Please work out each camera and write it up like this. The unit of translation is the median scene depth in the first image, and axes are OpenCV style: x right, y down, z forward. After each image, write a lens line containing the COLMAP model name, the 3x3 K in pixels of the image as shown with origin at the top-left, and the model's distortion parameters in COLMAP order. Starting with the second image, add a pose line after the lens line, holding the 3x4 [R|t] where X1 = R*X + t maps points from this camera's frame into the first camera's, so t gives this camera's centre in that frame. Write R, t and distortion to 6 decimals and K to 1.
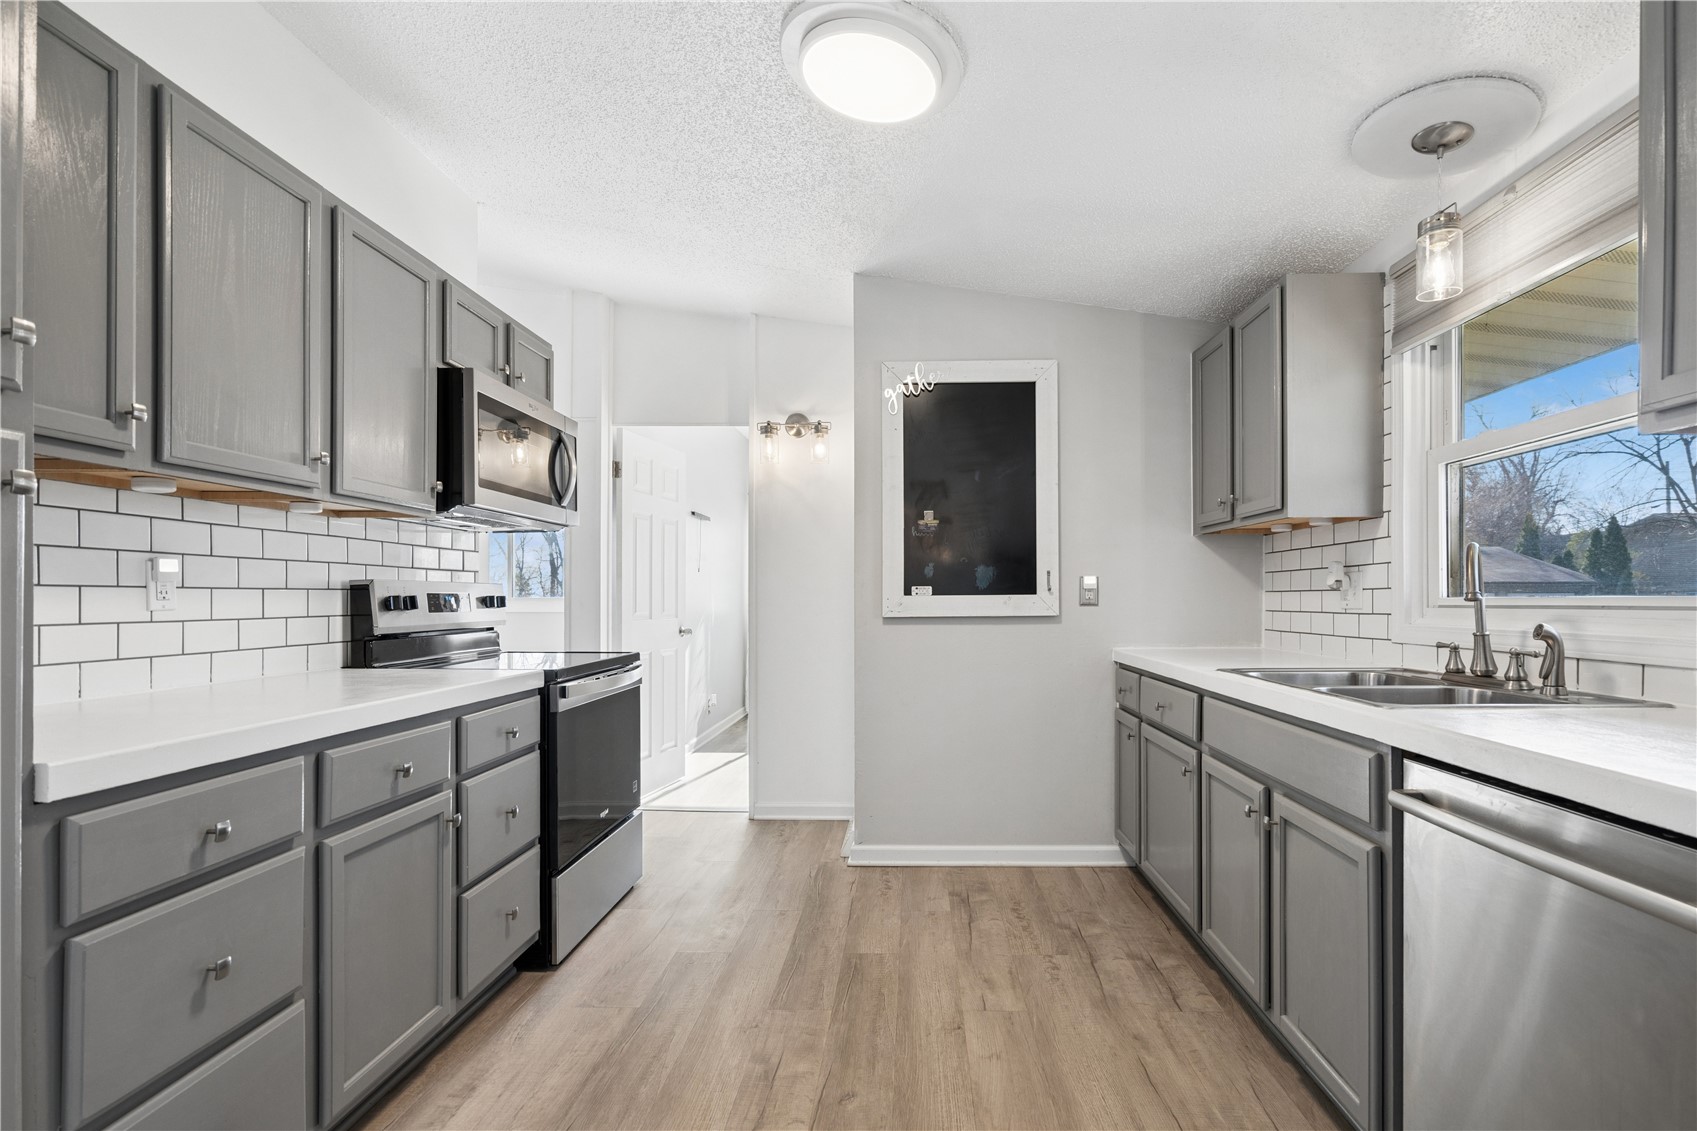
lens RADIAL K [[790.9, 0, 894.4], [0, 790.9, 595.3], [0, 0, 1]] dist [-0.004310, 0.000207]
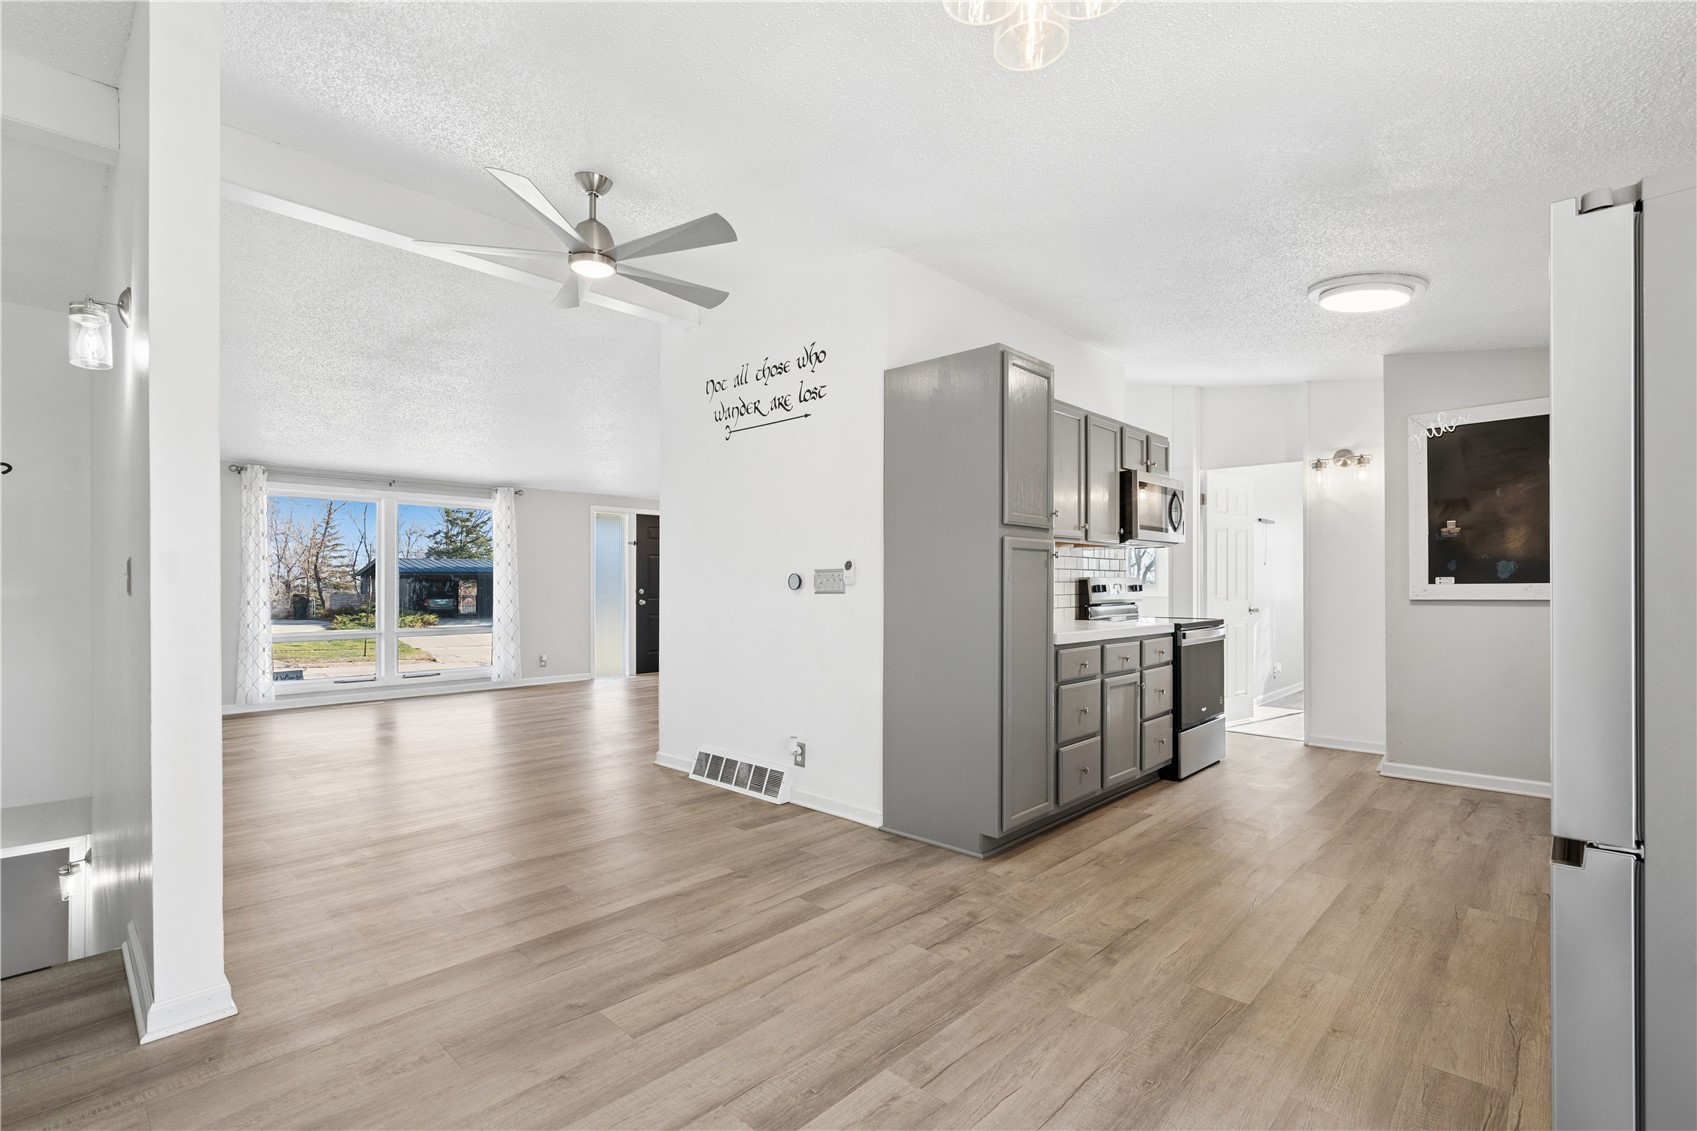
lens RADIAL K [[761.0, 0, 853.4], [0, 761.0, 582.9], [0, 0, 1]] dist [-0.004515, 0.000886]
pose [[0.737313, -0.002971, -0.675544, 0.225903], [0.002659, 0.999995, -0.001495, -0.003287], [0.675546, -0.000694, 0.737318, -0.870883]]
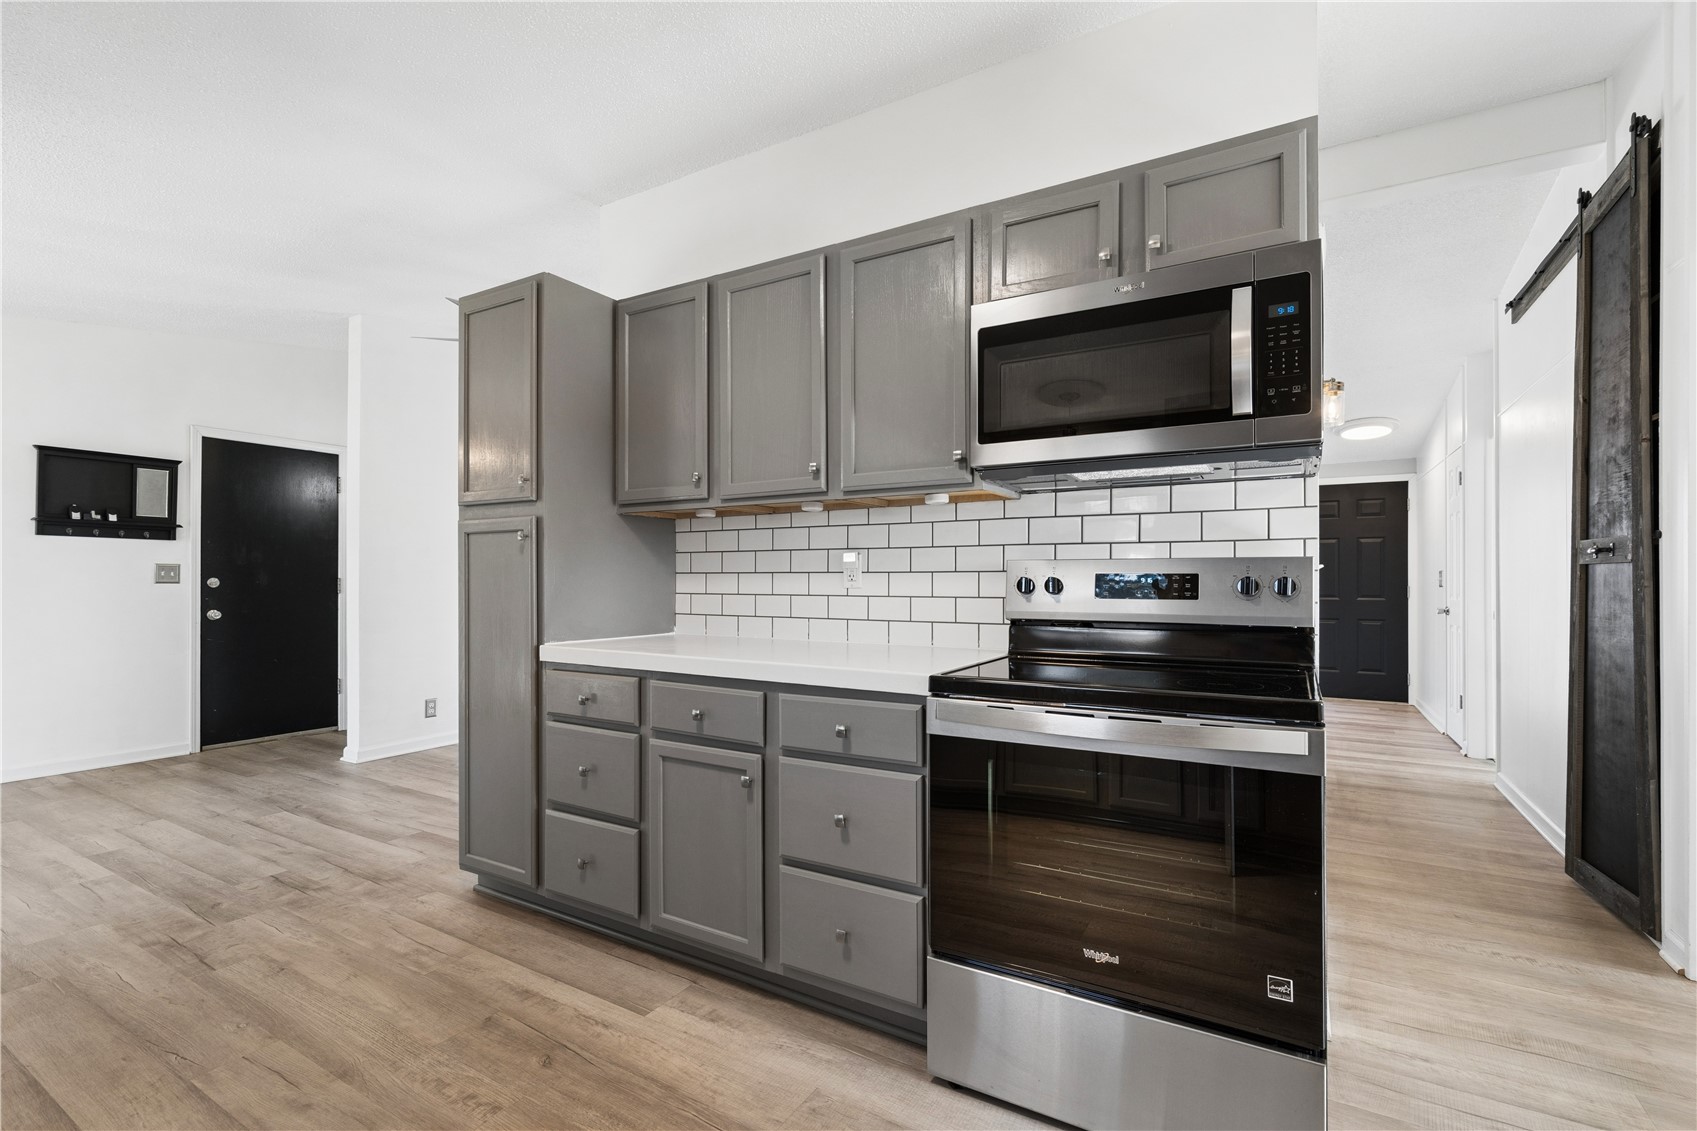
lens RADIAL K [[761.0, 0, 853.4], [0, 761.0, 582.9], [0, 0, 1]] dist [-0.004515, 0.000886]
pose [[-0.488487, 0.004609, -0.872559, 0.225772], [0.002438, 0.999989, 0.003917, 0.002857], [0.872567, -0.000214, -0.488494, 1.266298]]
